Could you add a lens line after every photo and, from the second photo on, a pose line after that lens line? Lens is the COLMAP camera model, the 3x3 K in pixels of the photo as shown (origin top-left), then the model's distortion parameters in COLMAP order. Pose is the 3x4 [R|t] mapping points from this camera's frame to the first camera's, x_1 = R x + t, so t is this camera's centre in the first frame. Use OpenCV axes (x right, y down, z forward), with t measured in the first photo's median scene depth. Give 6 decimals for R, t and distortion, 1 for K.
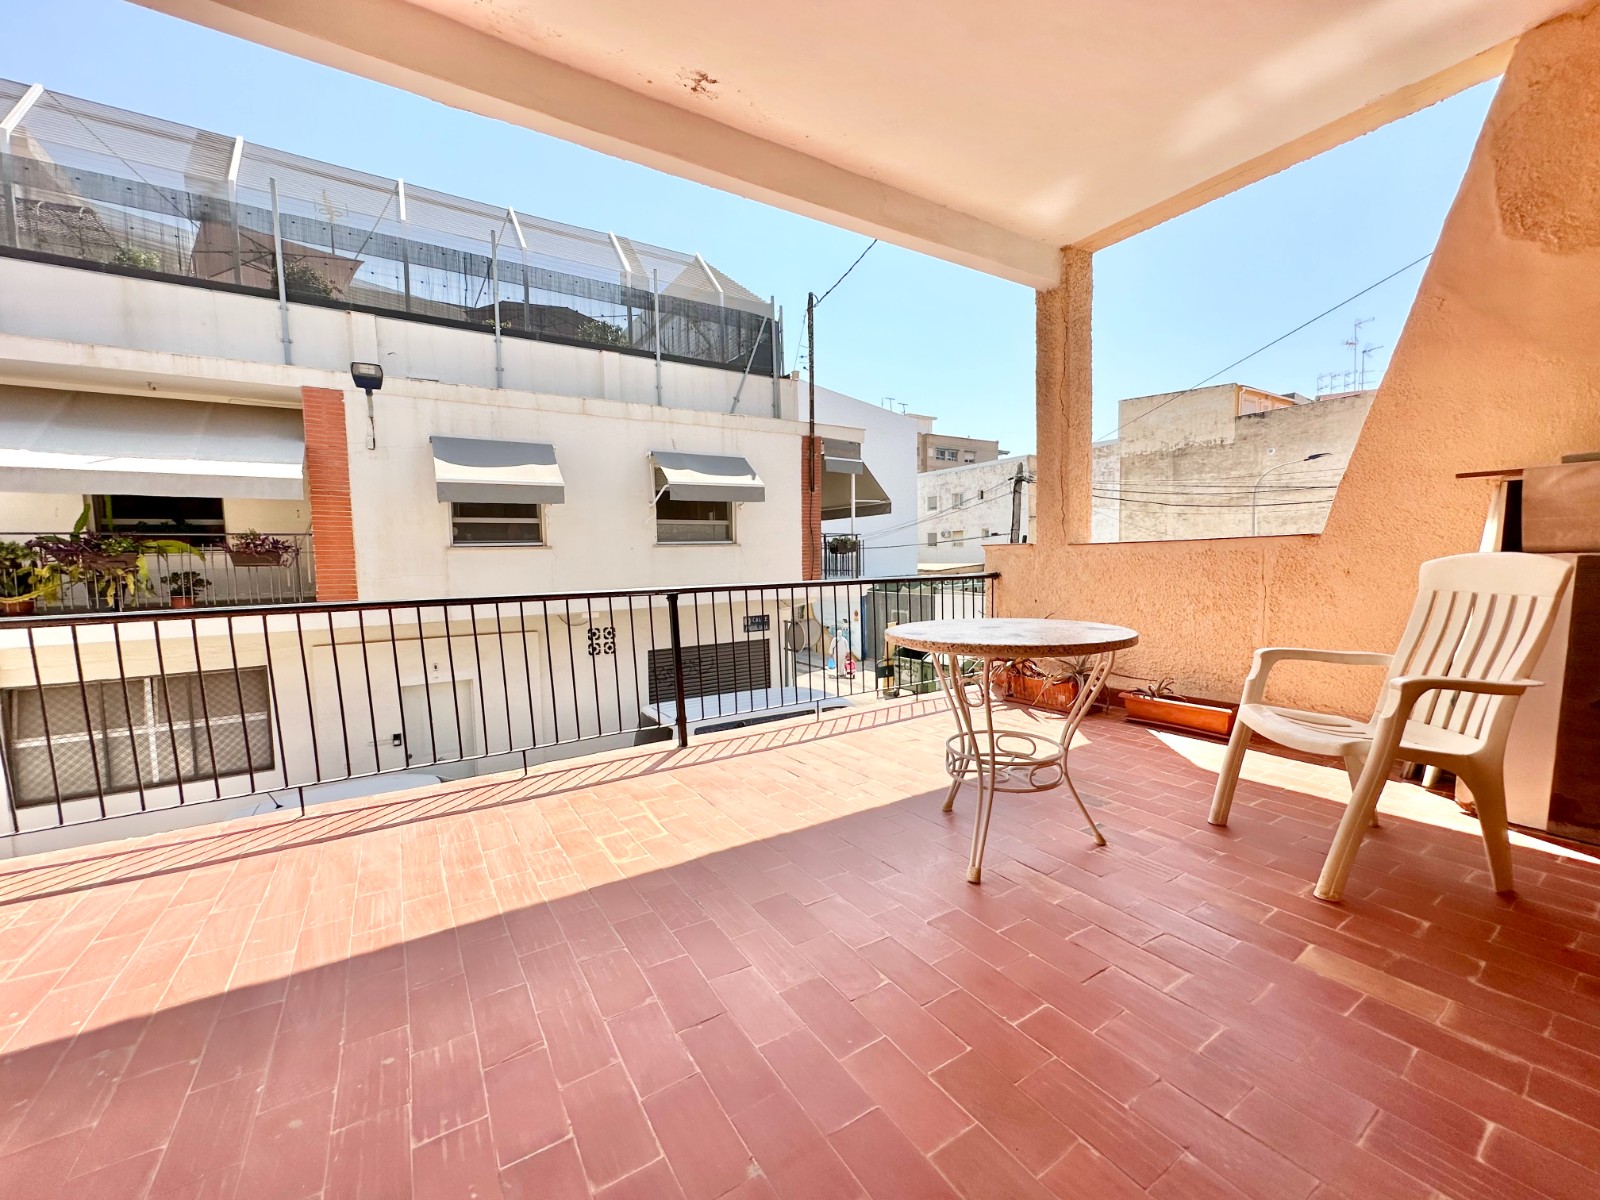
lens RADIAL K [[640.4, 0, 801.7], [0, 640.4, 599.9], [0, 0, 1]] dist [-0.002400, 0.000627]
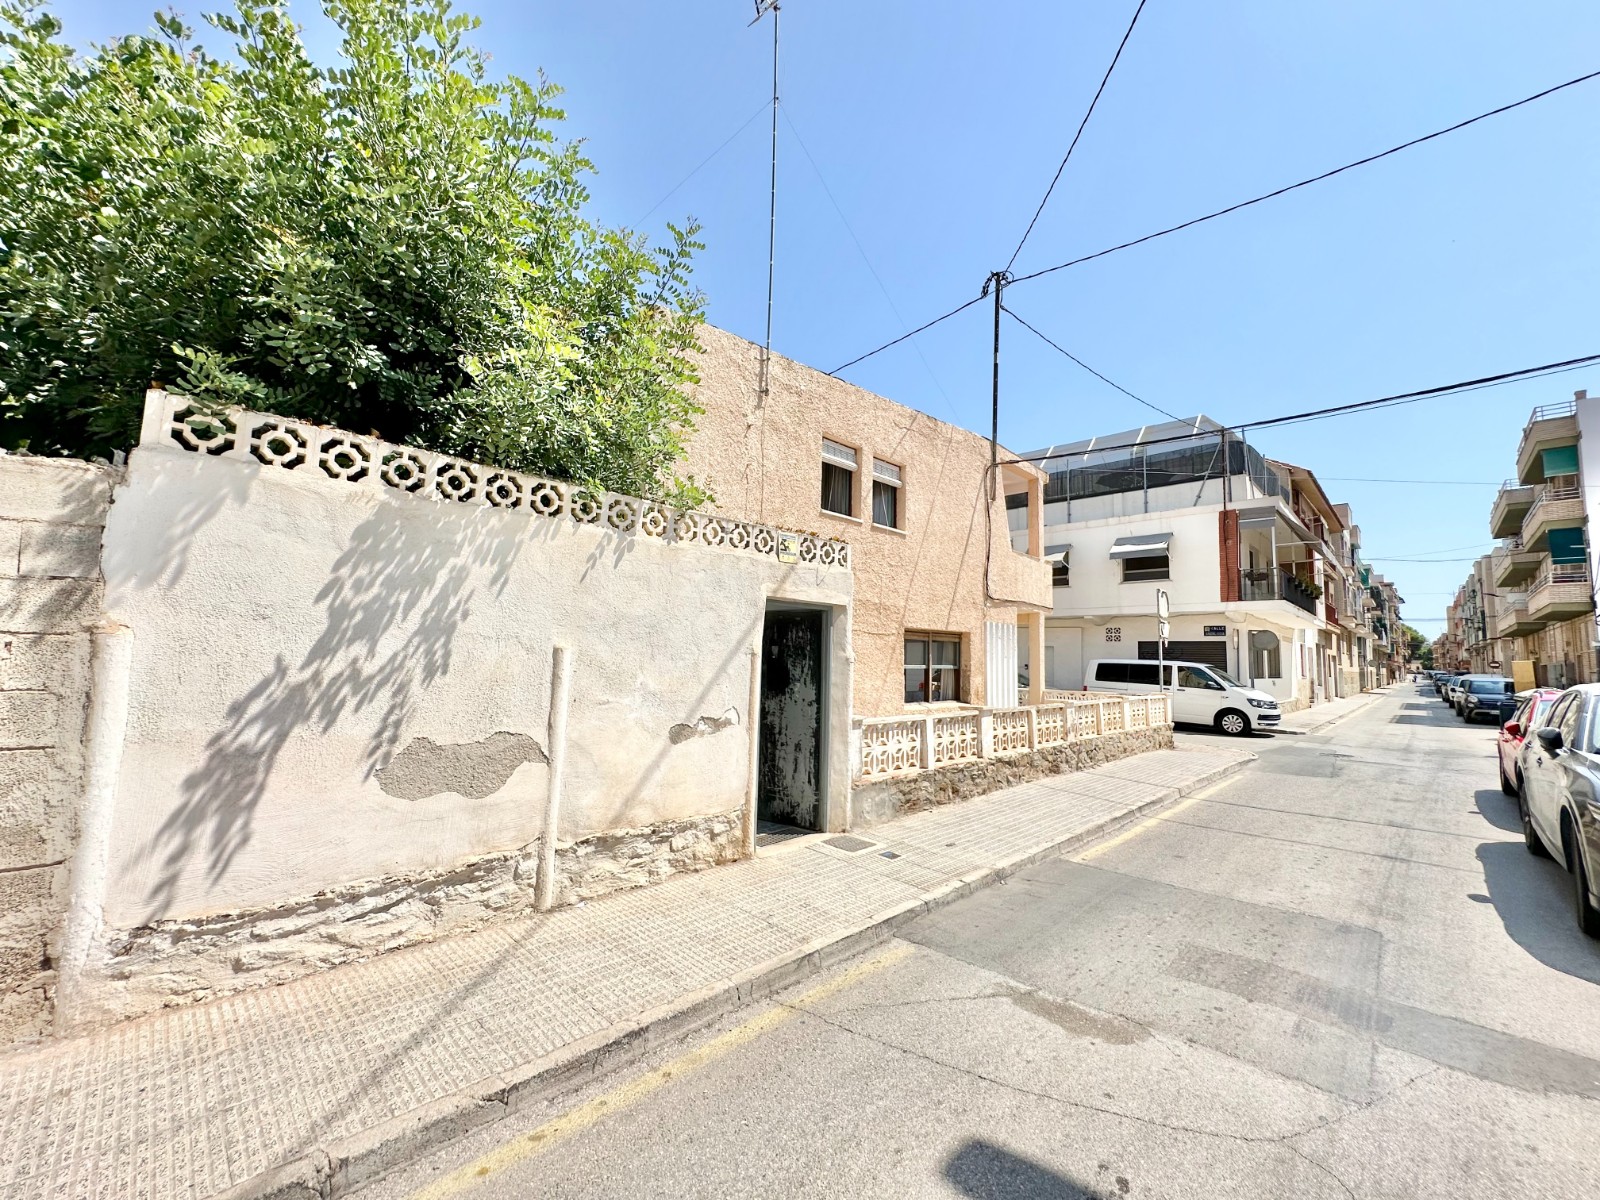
lens RADIAL K [[640.4, 0, 801.7], [0, 640.4, 599.9], [0, 0, 1]] dist [-0.002400, 0.000627]
pose [[0.218159, -0.064352, -0.973789, 0.935608], [-0.094929, 0.991692, -0.086803, 0.145725], [0.971285, 0.111377, 0.210238, -0.242503]]
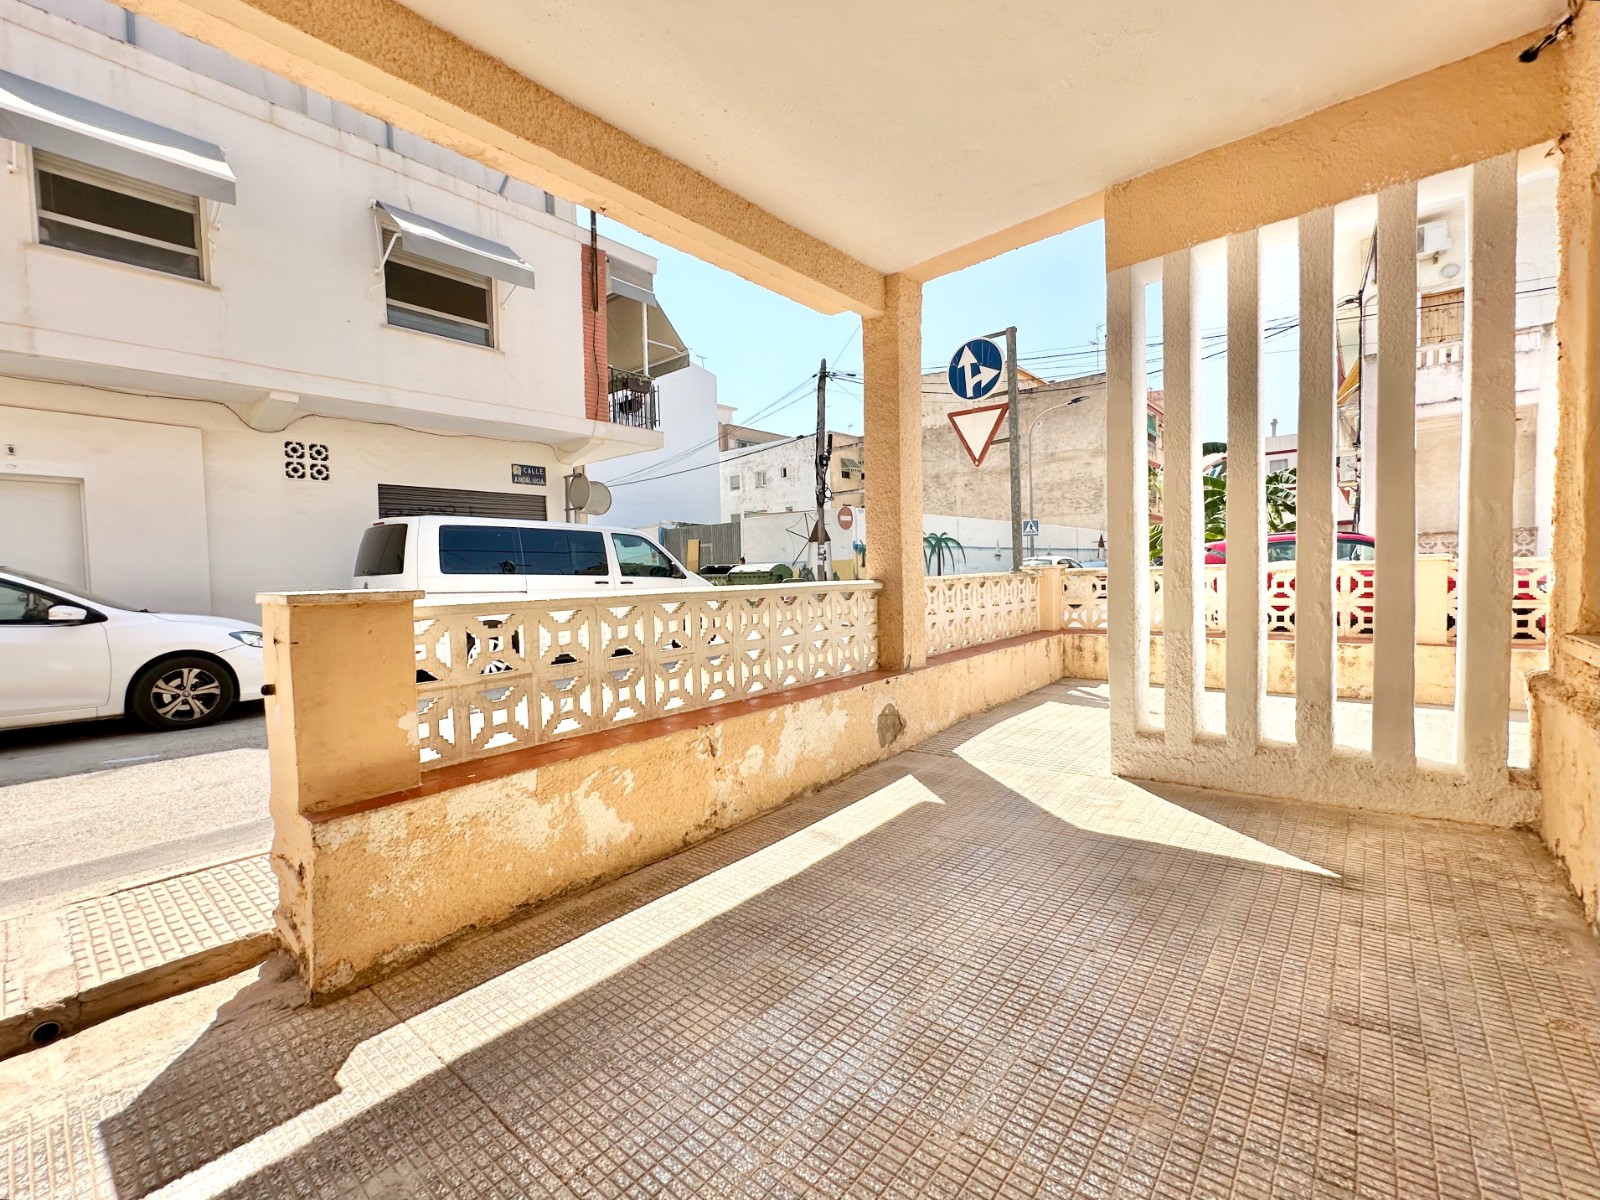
lens RADIAL K [[675.6, 0, 801.5], [0, 675.6, 600.6], [0, 0, 1]] dist [-0.001606, 0.000342]
pose [[0.956154, -0.018407, 0.292287, 0.006045], [0.027713, 0.999231, -0.027727, 0.175878], [-0.291552, 0.034612, 0.955929, 0.050634]]
